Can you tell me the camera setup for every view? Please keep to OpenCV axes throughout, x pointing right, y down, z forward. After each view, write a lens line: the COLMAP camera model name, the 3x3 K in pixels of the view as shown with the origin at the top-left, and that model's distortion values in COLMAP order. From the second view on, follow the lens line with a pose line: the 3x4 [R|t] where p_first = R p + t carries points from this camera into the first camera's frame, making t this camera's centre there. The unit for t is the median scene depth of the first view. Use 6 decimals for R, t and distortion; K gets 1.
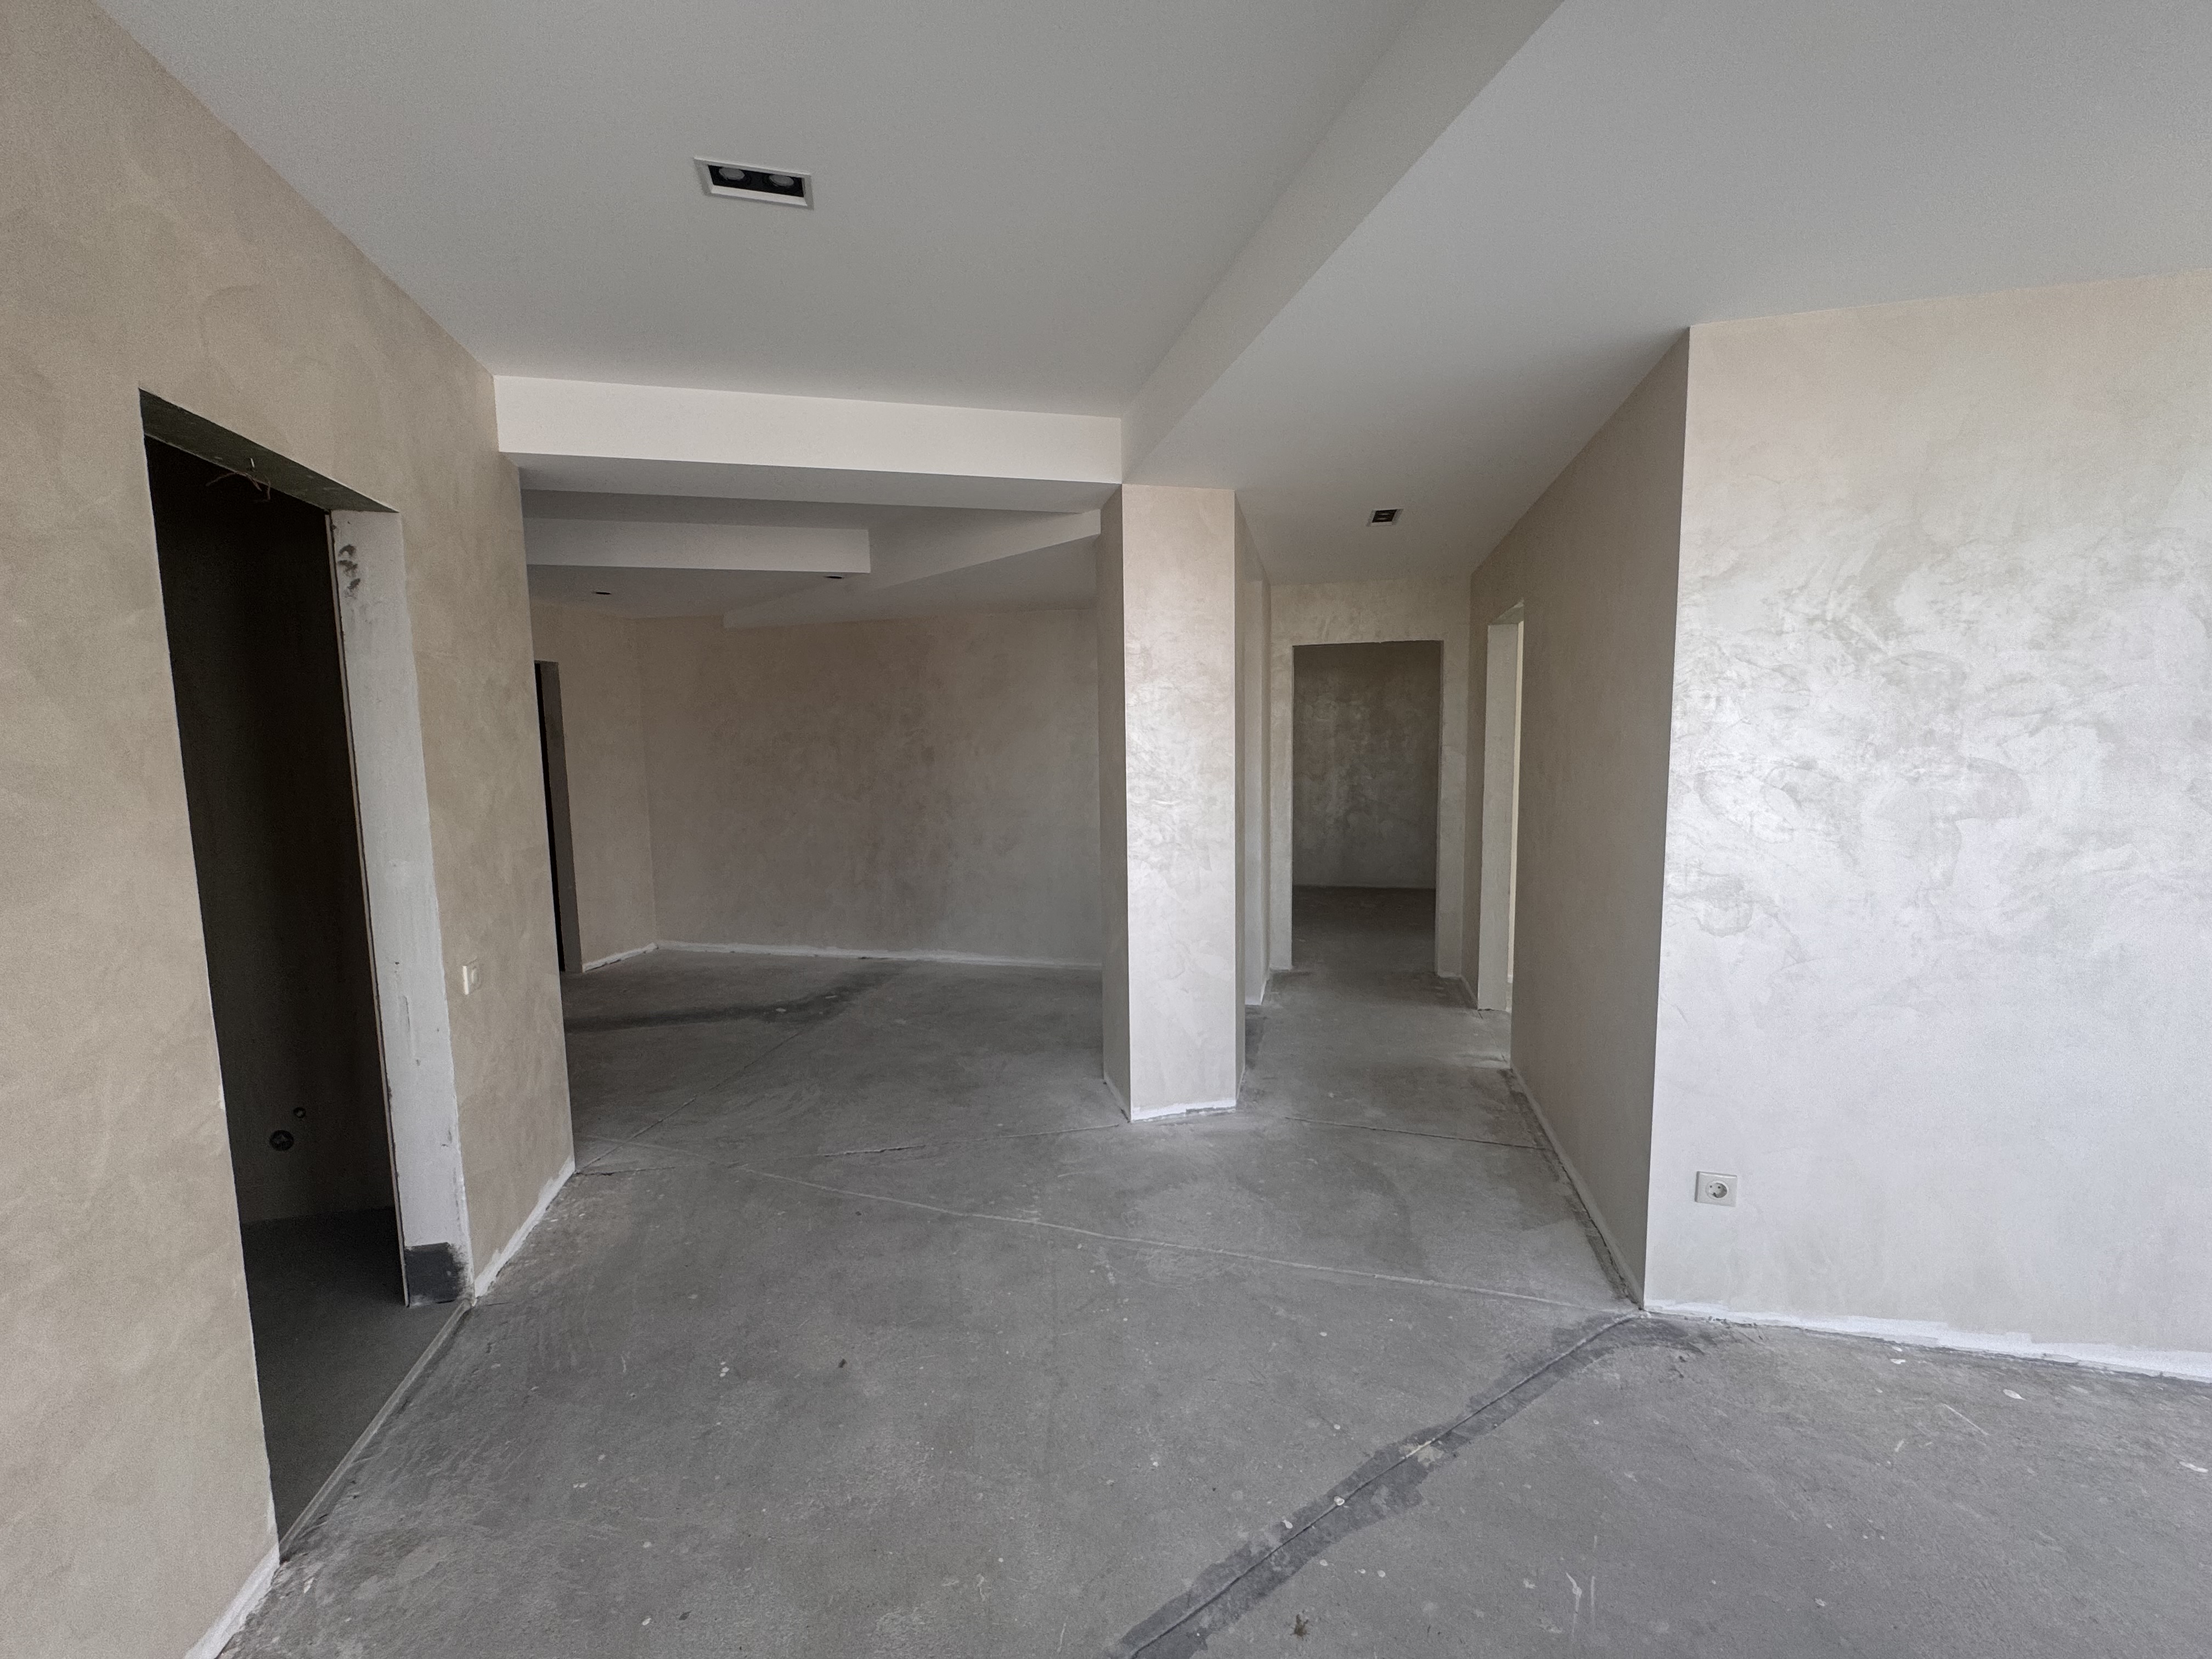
lens RADIAL K [[879.0, 0, 1106.0], [0, 879.0, 829.5], [0, 0, 1]] dist [-0.004288, 0.000438]
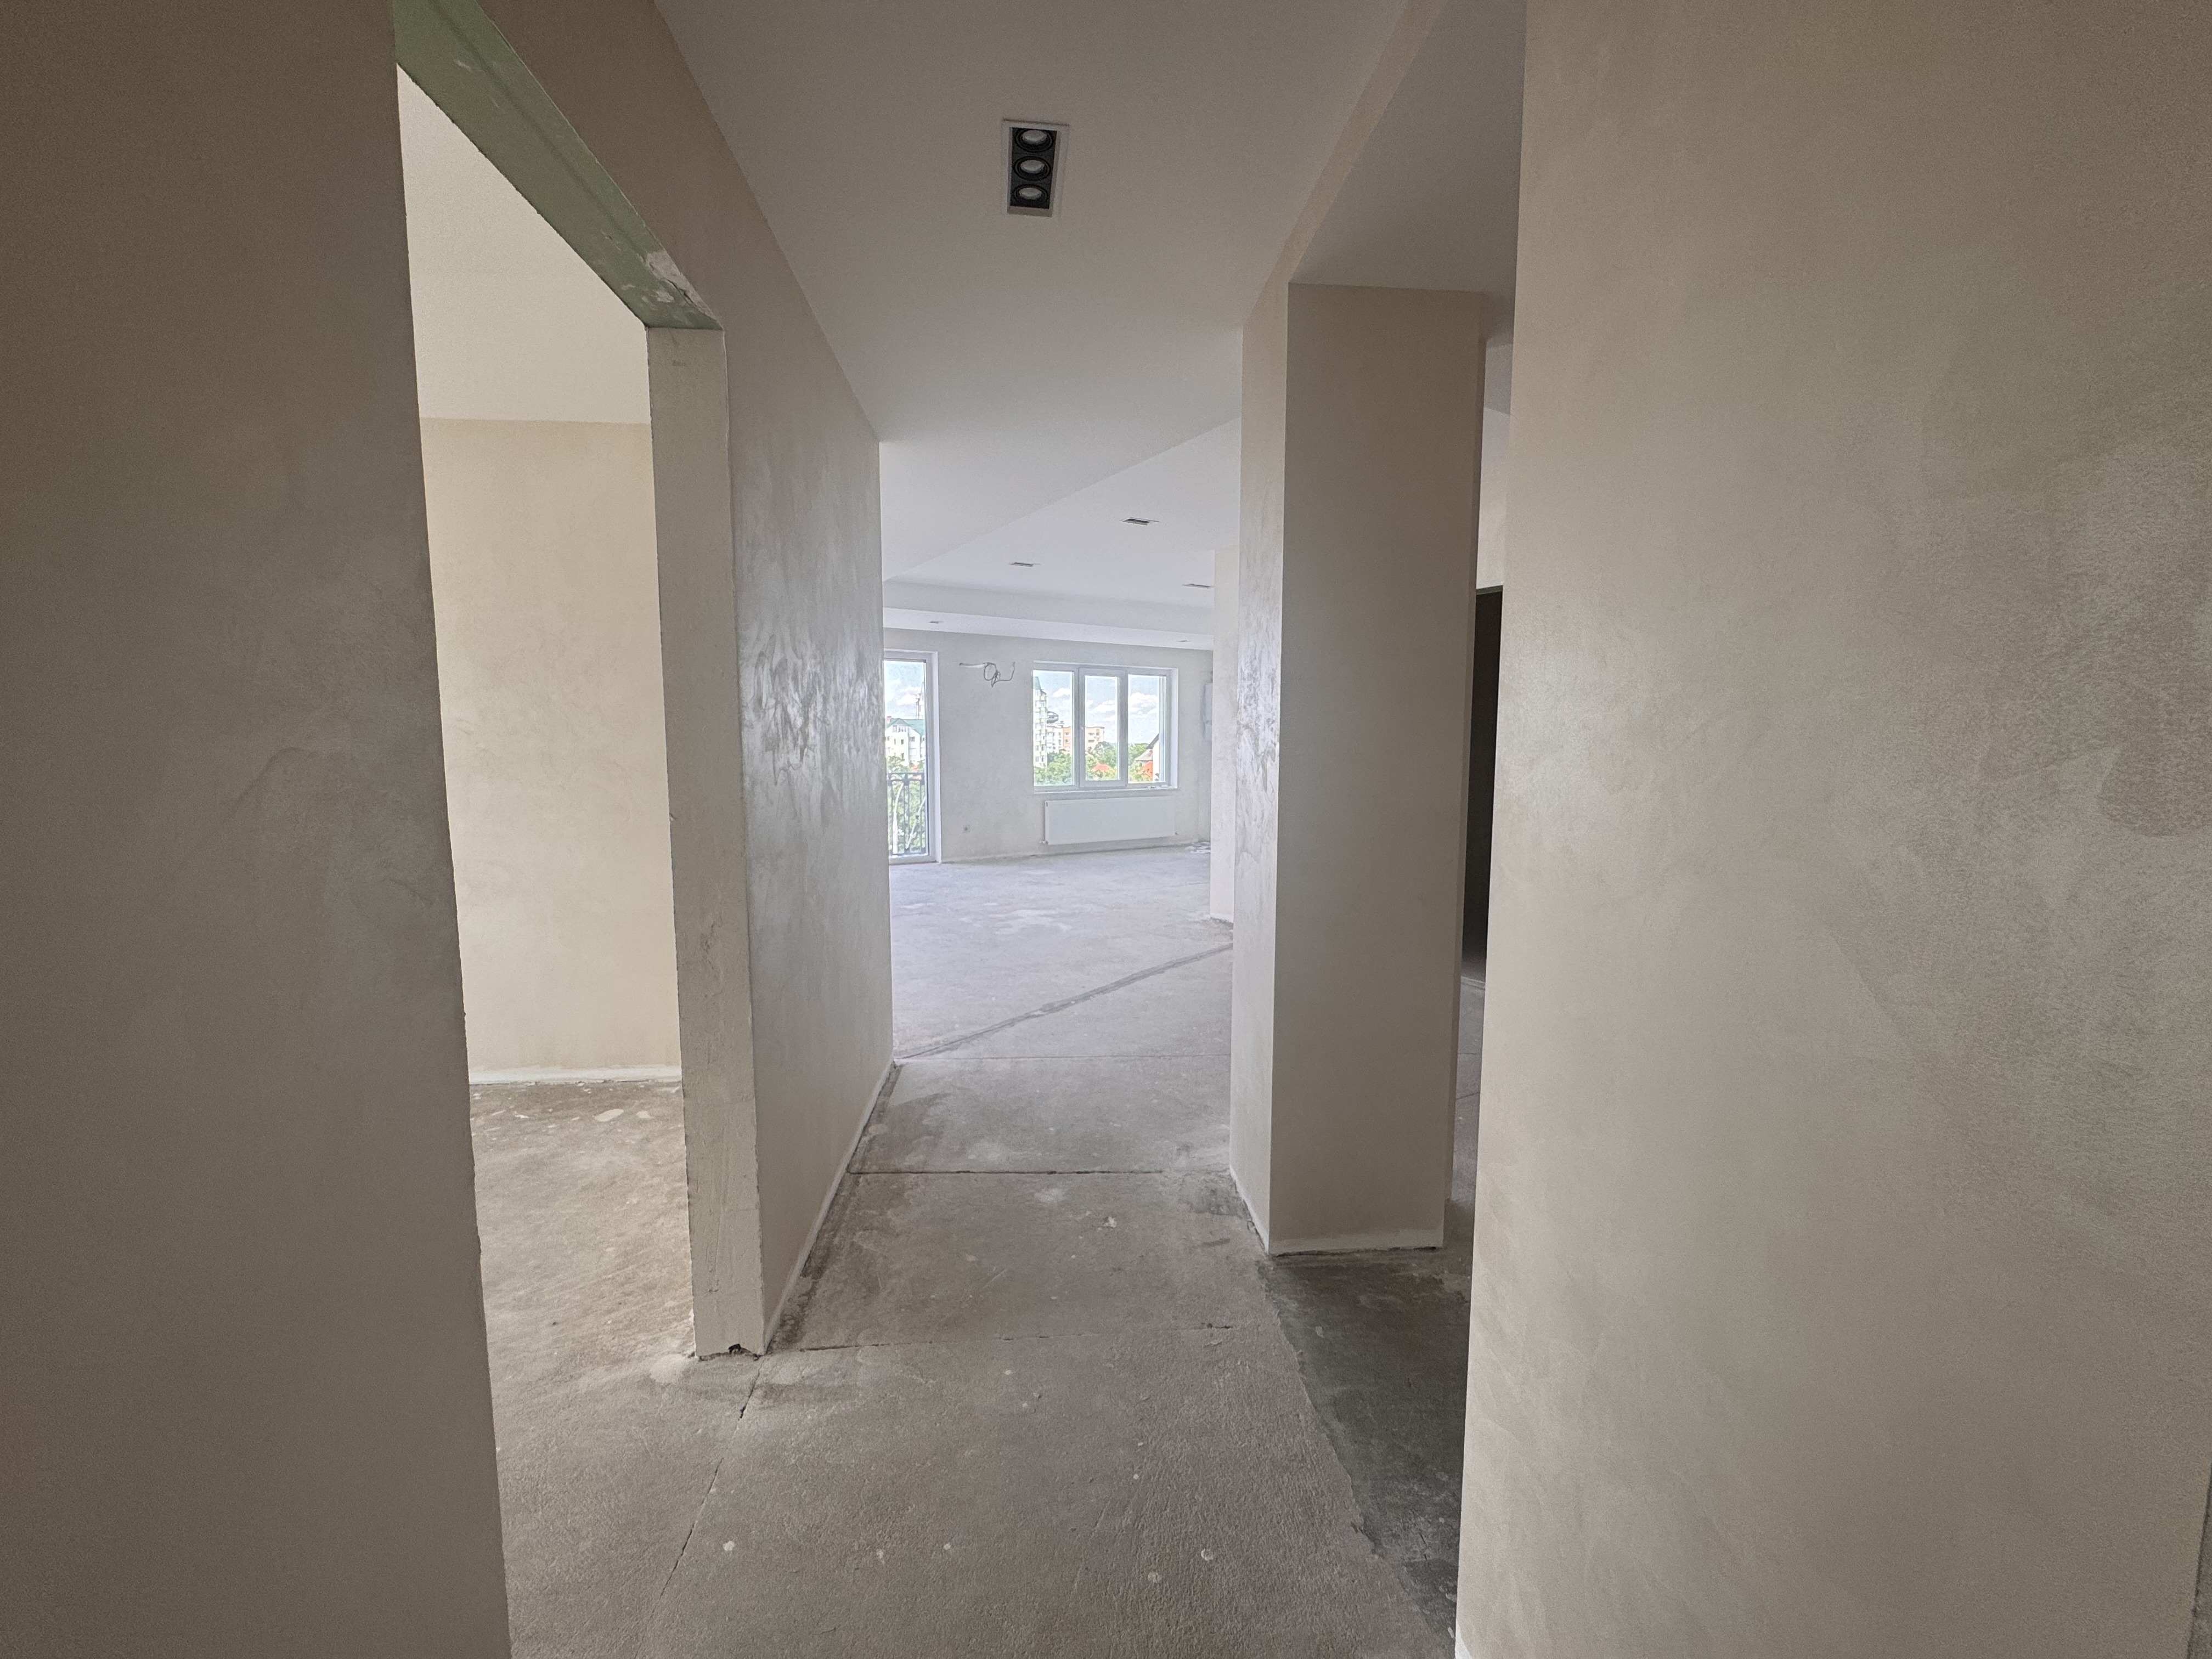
lens RADIAL K [[879.0, 0, 1106.0], [0, 879.0, 829.5], [0, 0, 1]] dist [-0.004288, 0.000438]
pose [[-0.945033, 0.052970, -0.322655, 0.823667], [-0.013269, 0.979765, 0.199712, -0.197940], [0.326705, 0.193016, -0.925207, 2.796208]]
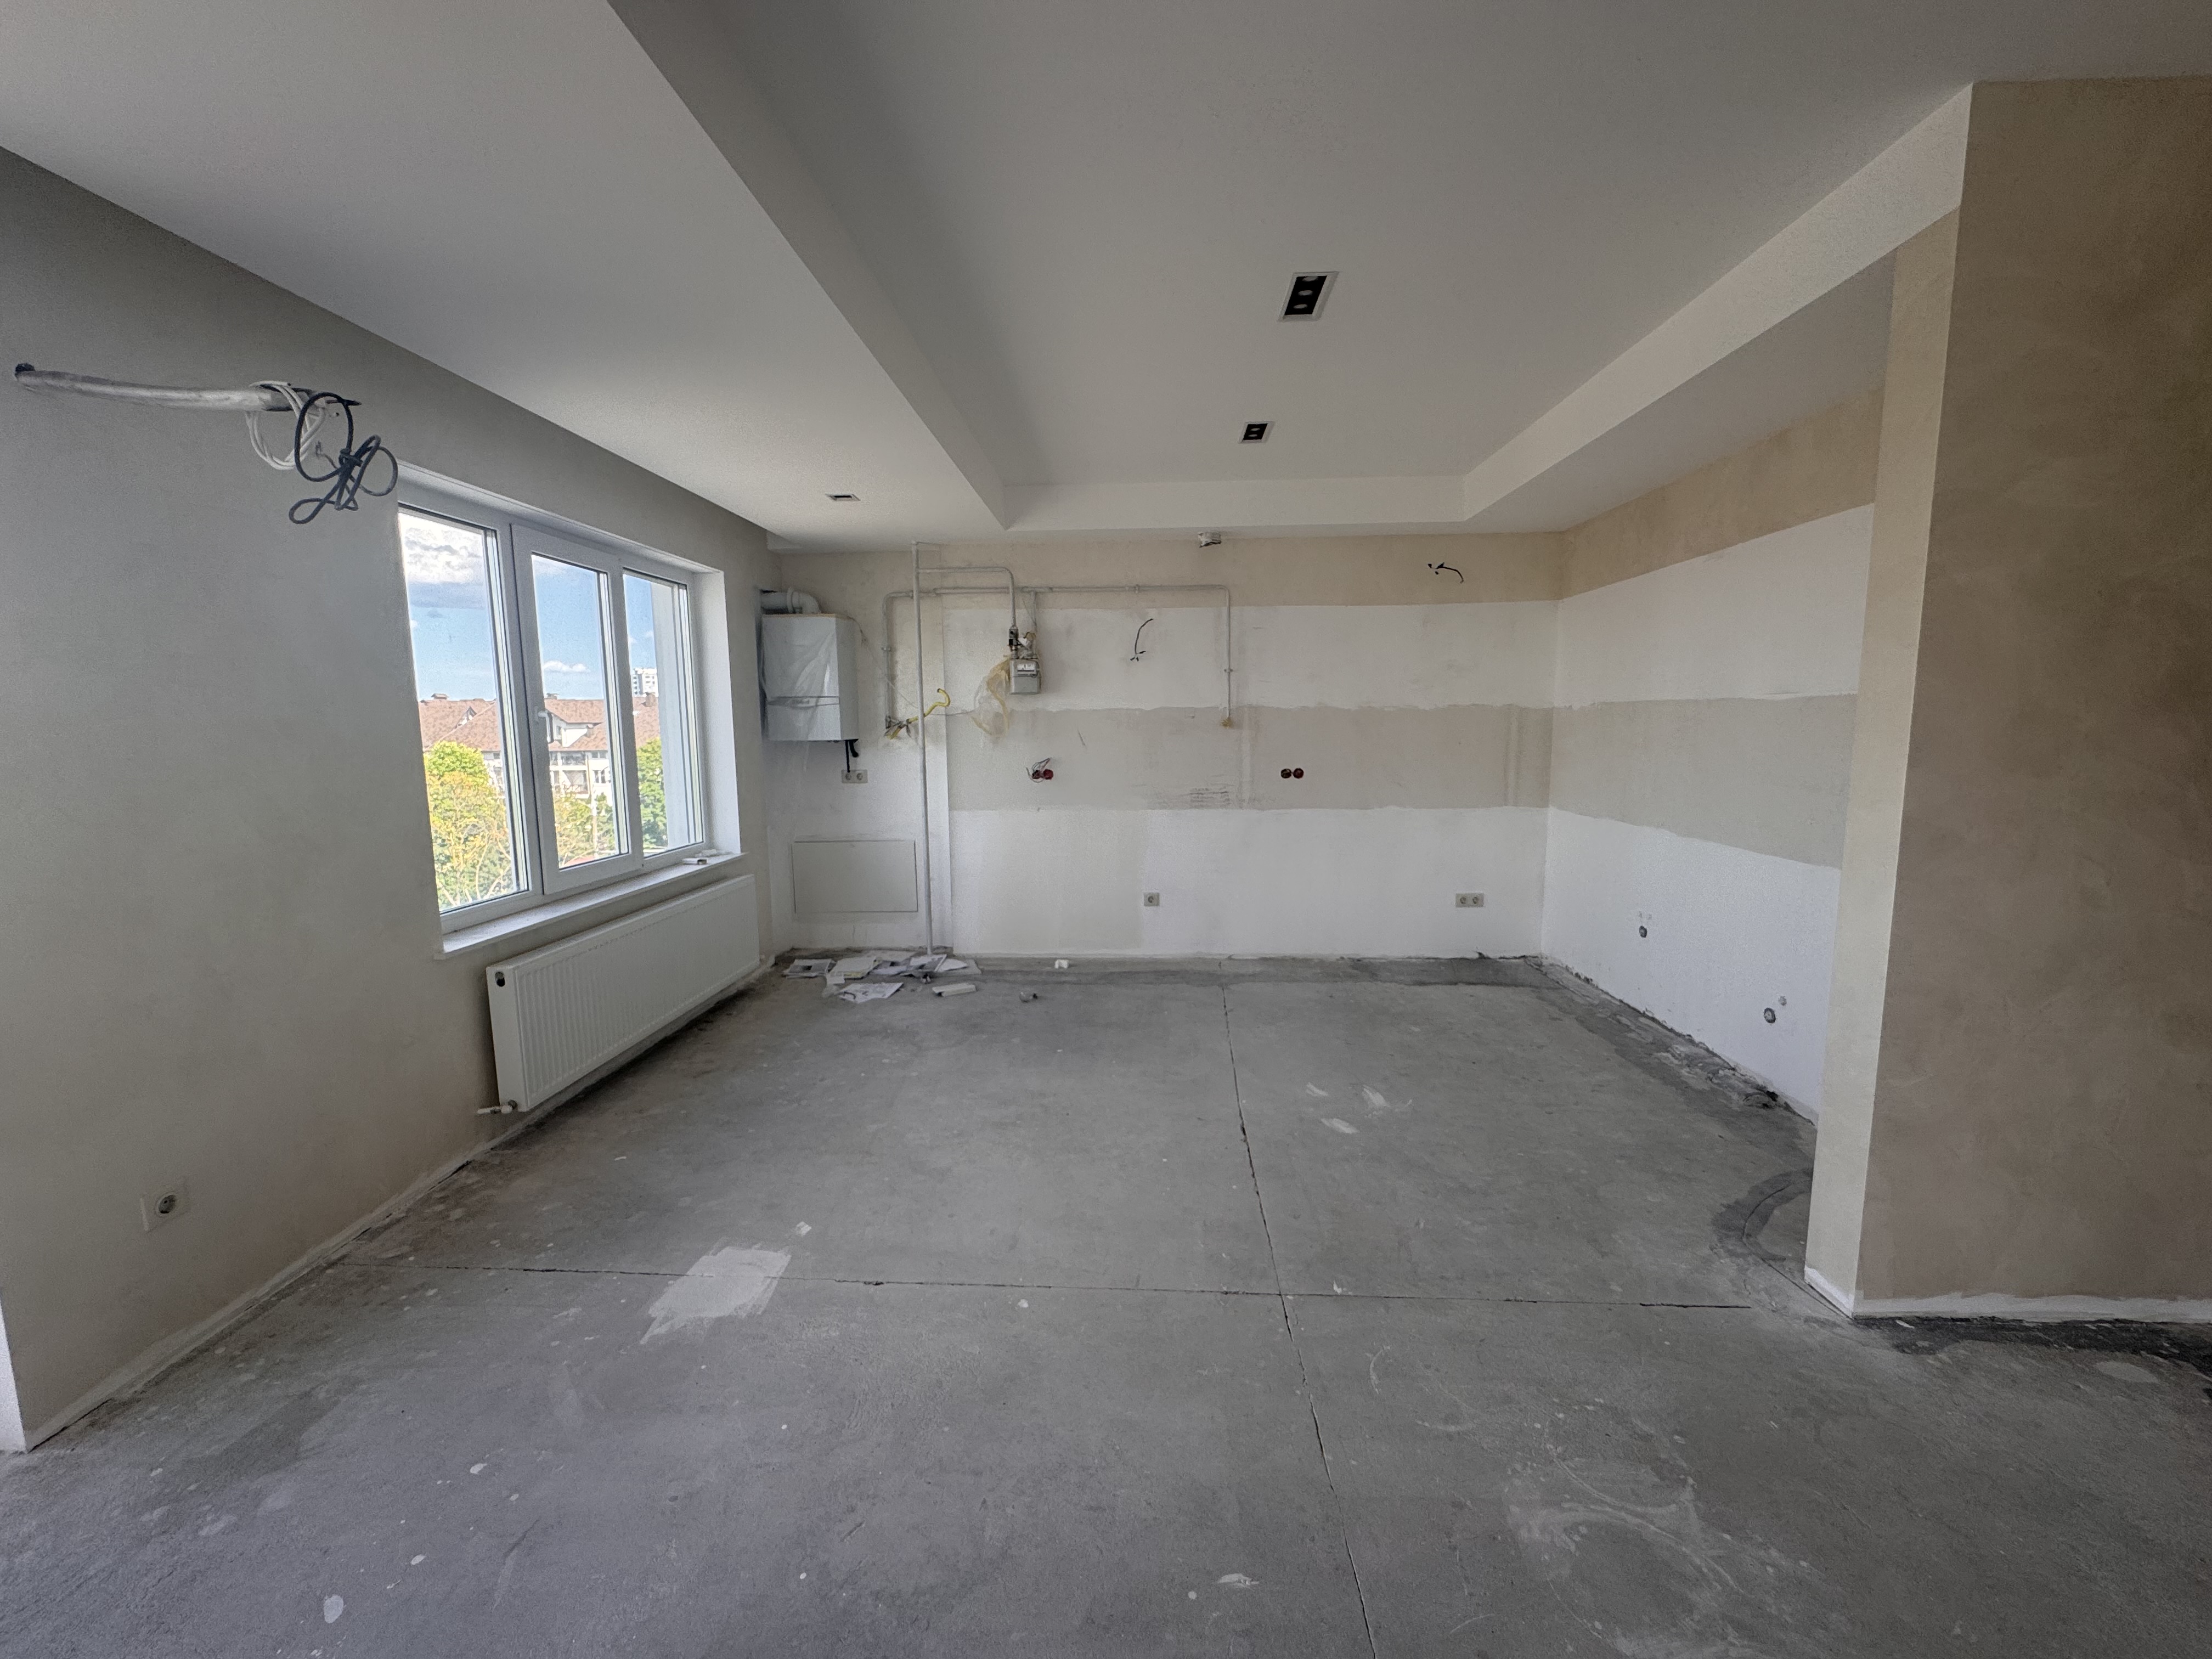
lens RADIAL K [[879.0, 0, 1106.0], [0, 879.0, 829.5], [0, 0, 1]] dist [-0.004288, 0.000438]
pose [[-0.279447, 0.136968, -0.950341, 0.576539], [-0.081905, 0.982765, 0.165725, 0.096091], [0.956661, 0.124149, -0.263413, -0.619873]]
